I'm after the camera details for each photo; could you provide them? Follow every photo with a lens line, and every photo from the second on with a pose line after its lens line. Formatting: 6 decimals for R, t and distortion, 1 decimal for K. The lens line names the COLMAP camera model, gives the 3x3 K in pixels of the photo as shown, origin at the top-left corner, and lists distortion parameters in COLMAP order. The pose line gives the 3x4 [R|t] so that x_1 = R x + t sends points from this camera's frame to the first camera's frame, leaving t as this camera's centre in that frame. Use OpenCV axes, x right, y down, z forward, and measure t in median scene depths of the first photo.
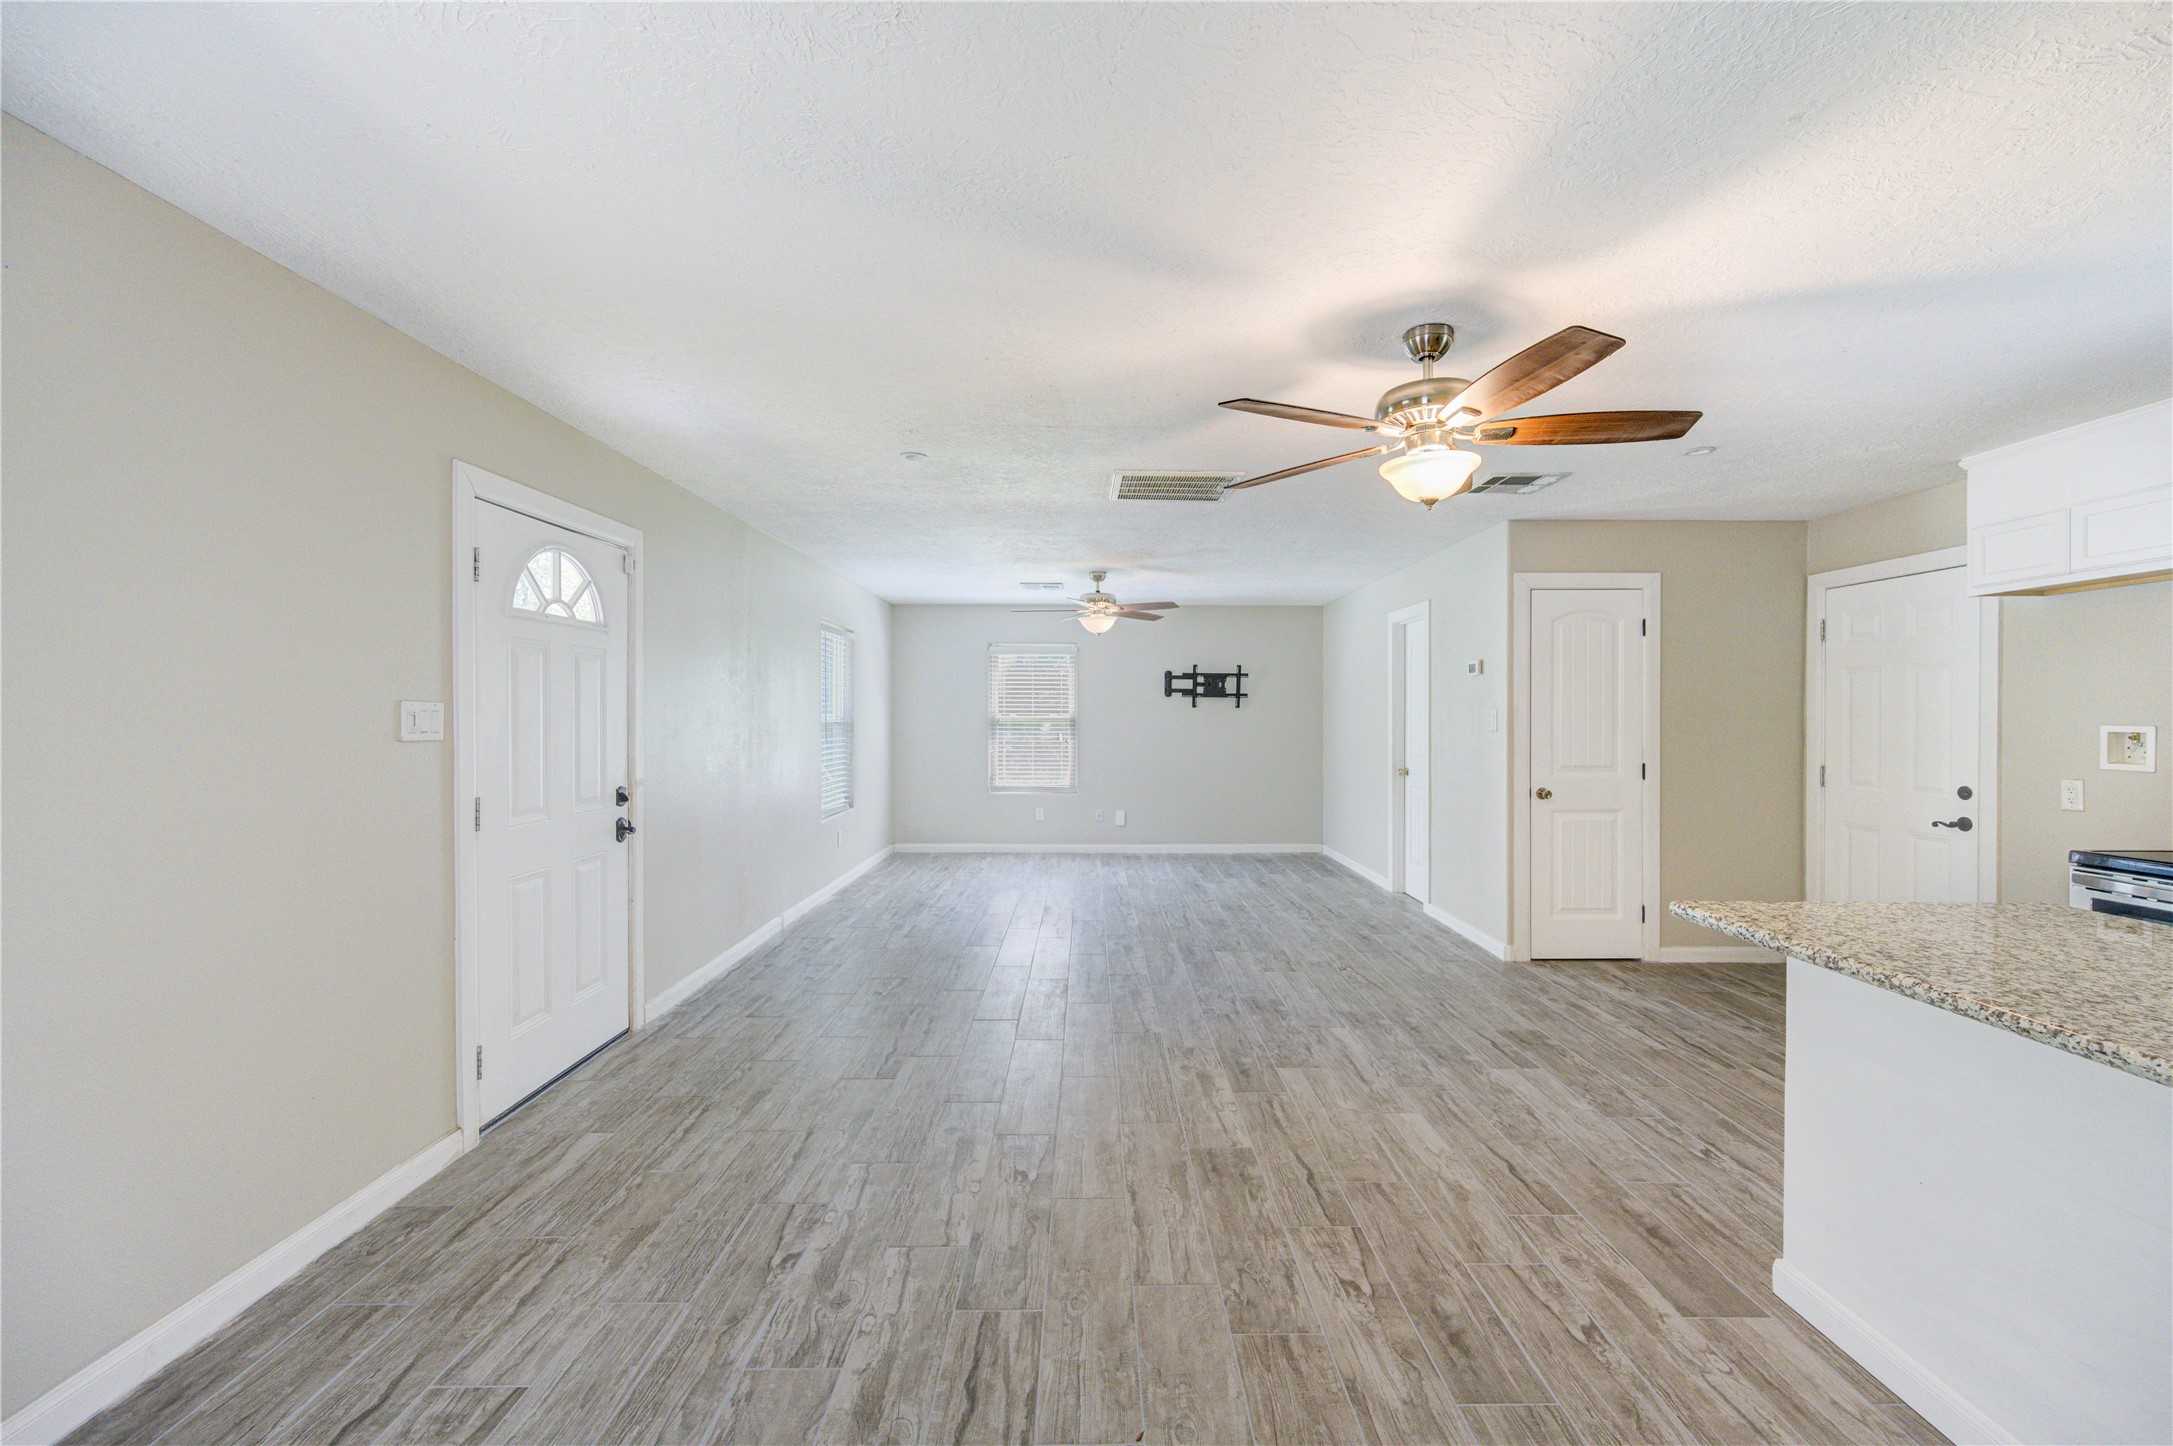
lens RADIAL K [[863.3, 0, 1100.8], [0, 863.3, 722.0], [0, 0, 1]] dist [0.000297, -0.000311]
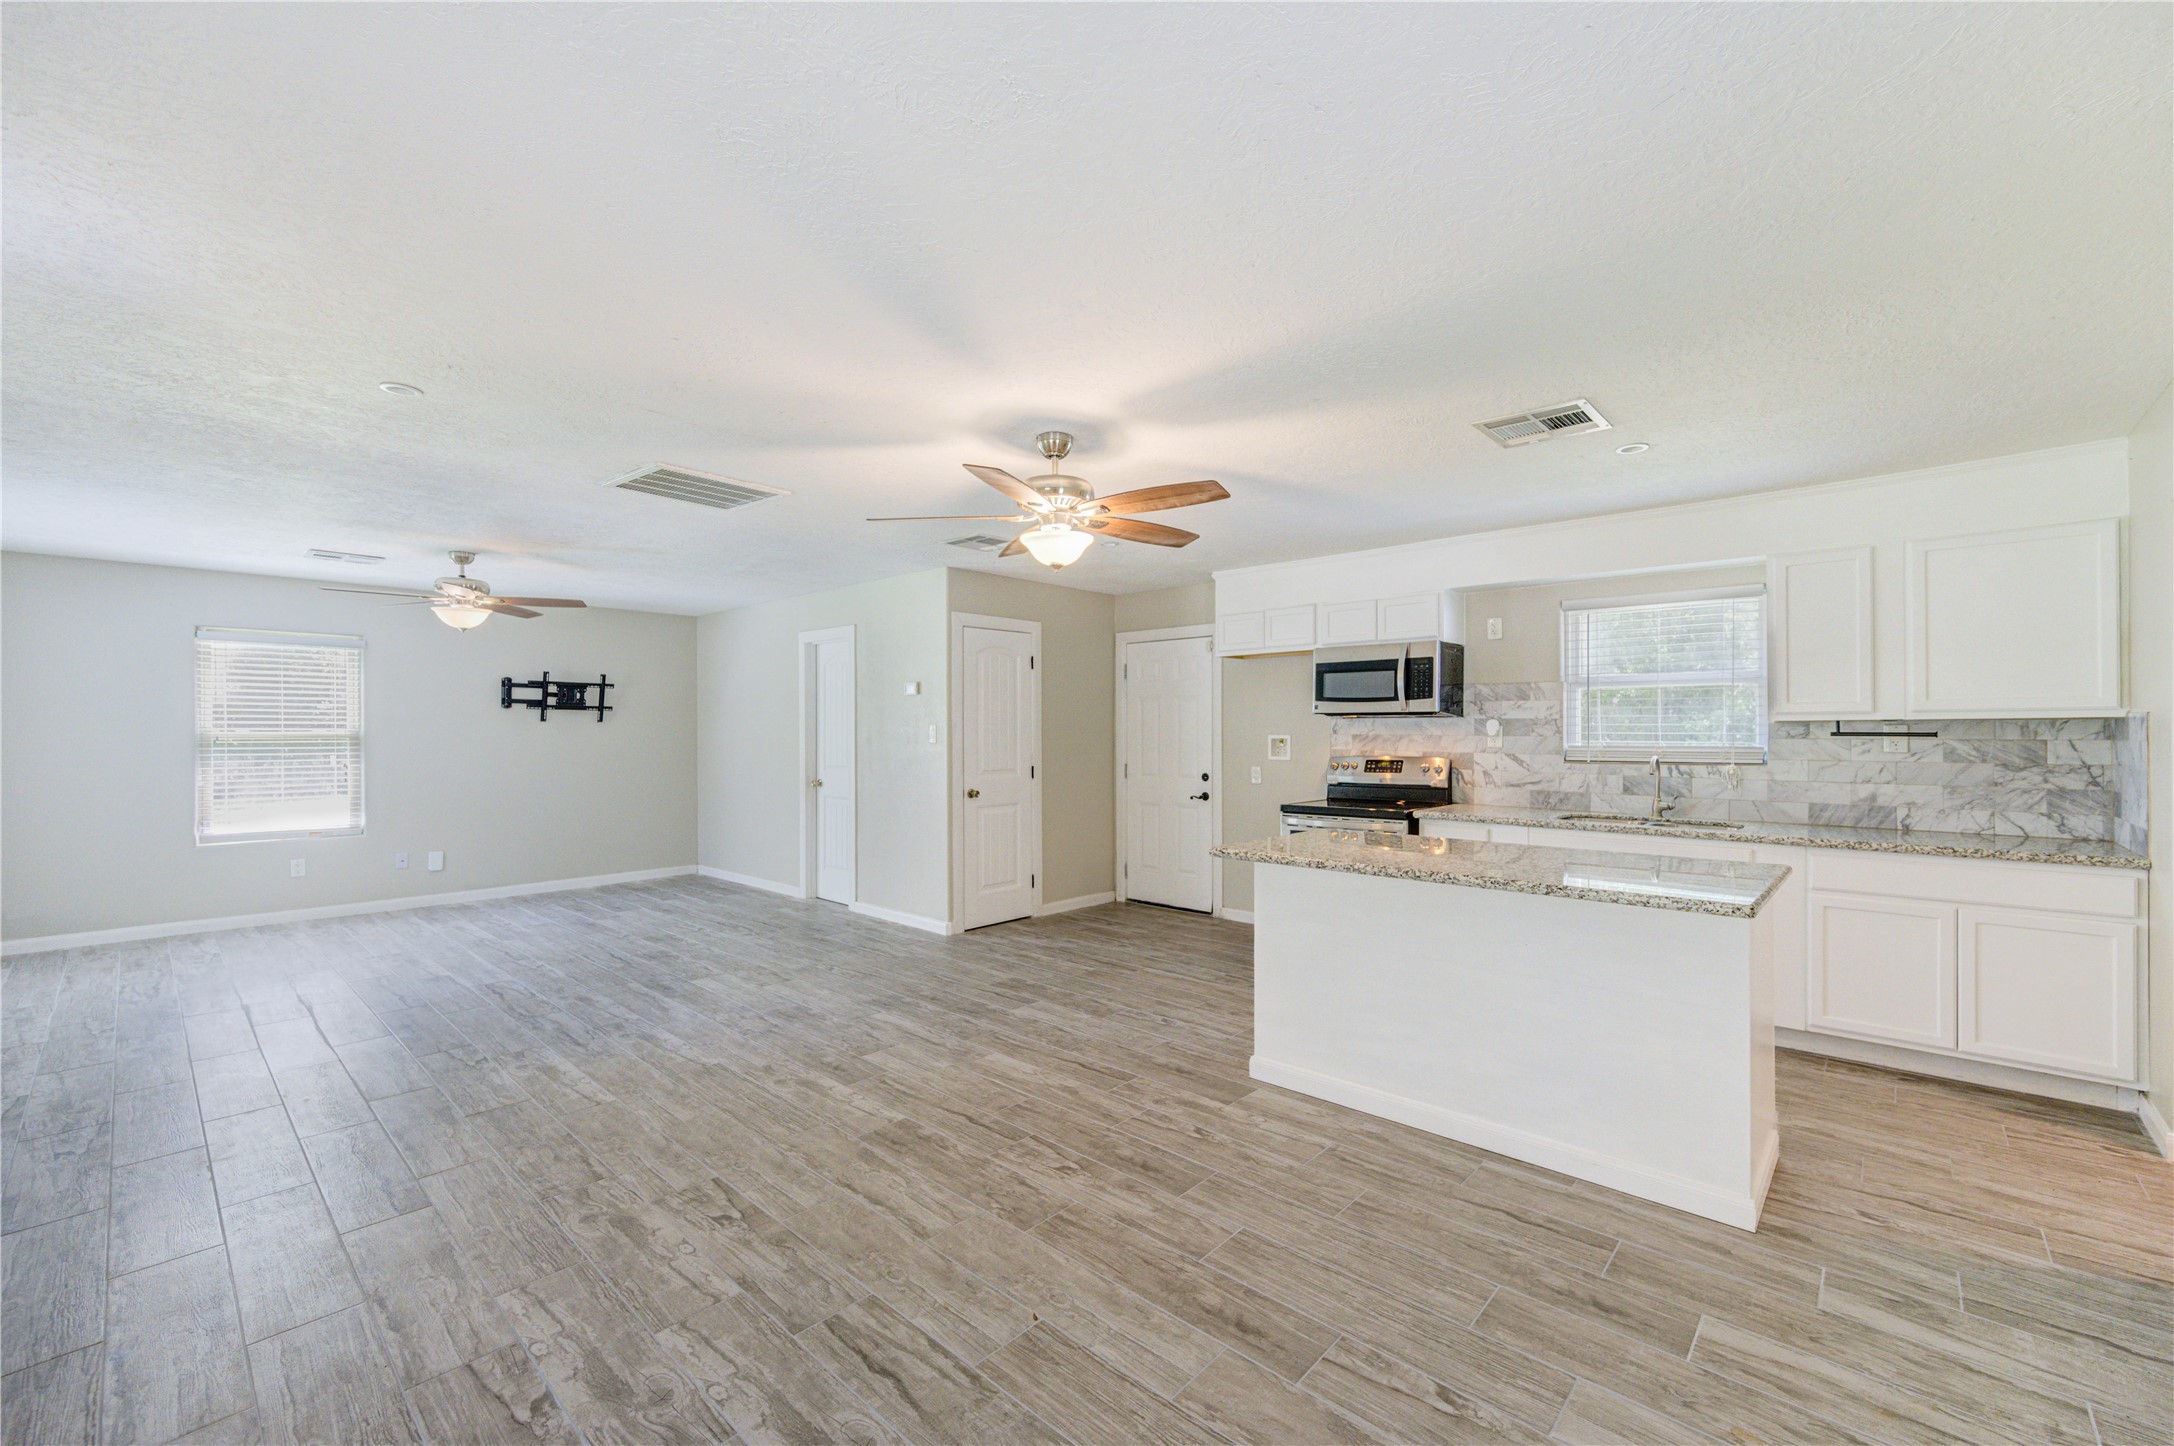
lens RADIAL K [[869.7, 0, 1088.5], [0, 869.7, 731.9], [0, 0, 1]] dist [-0.000731, -0.000527]
pose [[0.687769, -0.003212, 0.725922, -0.375220], [0.007541, 0.999968, -0.002720, -0.000106], [-0.725890, 0.007345, 0.687771, 0.041470]]
